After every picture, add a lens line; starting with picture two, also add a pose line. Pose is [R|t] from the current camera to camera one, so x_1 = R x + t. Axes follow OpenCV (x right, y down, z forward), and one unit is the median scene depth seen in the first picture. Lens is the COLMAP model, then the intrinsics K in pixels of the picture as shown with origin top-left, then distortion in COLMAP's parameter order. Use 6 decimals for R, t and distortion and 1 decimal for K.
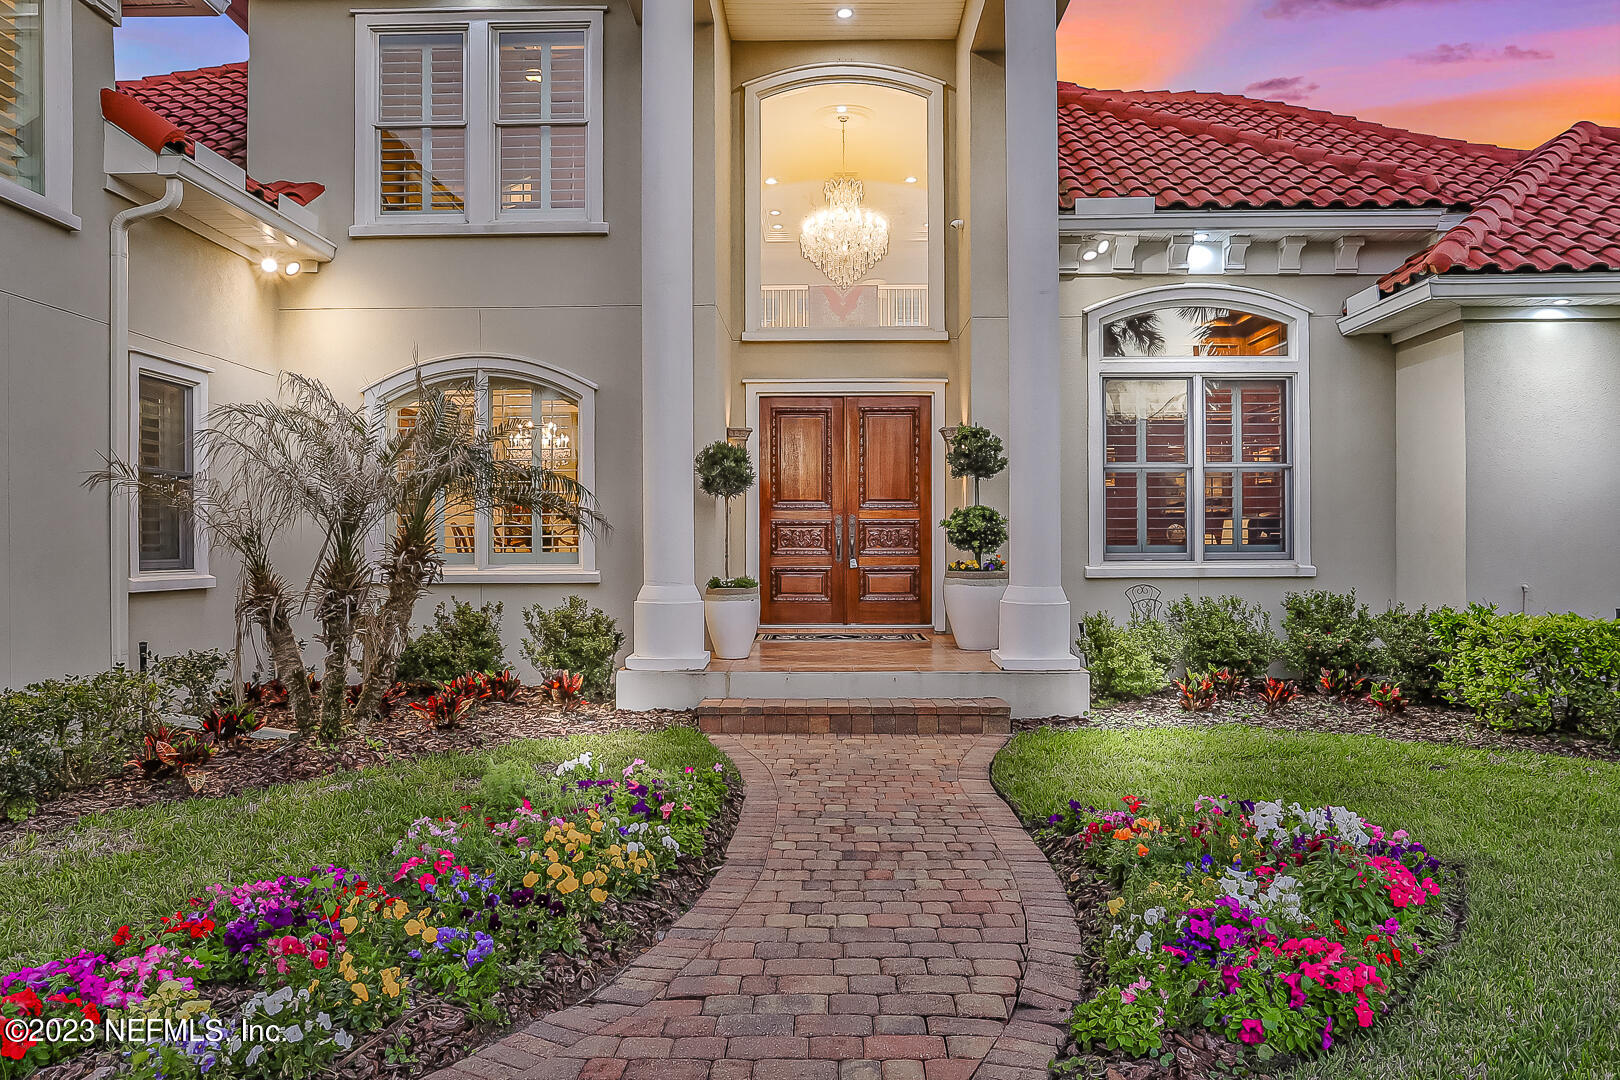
lens RADIAL K [[1169.4, 0, 810.0], [0, 1169.4, 540.0], [0, 0, 1]] dist [-0.021728, 0.002796]
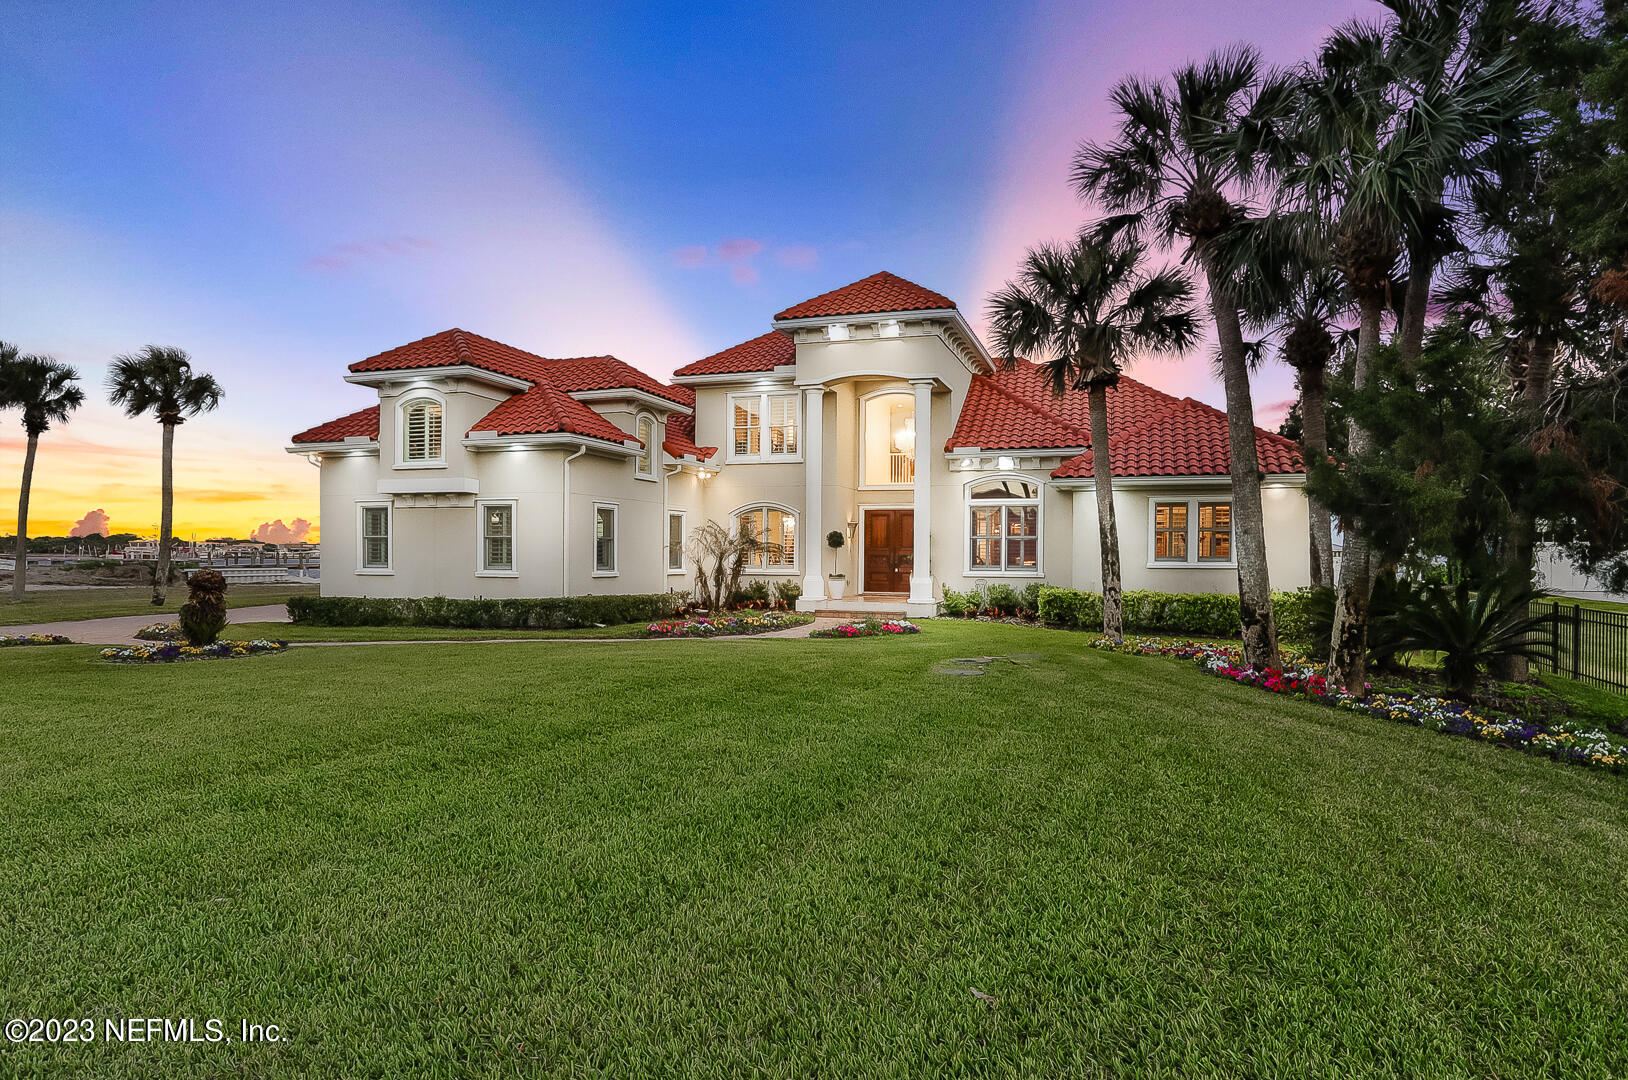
lens RADIAL K [[940.5, 0, 814.0], [0, 940.5, 540.0], [0, 0, 1]] dist [-0.000046, -0.000026]
pose [[0.954138, 0.005158, -0.299324, 0.662285], [-0.009231, 0.999883, -0.012196, -0.028743], [0.299226, 0.014400, 0.954074, -1.504554]]
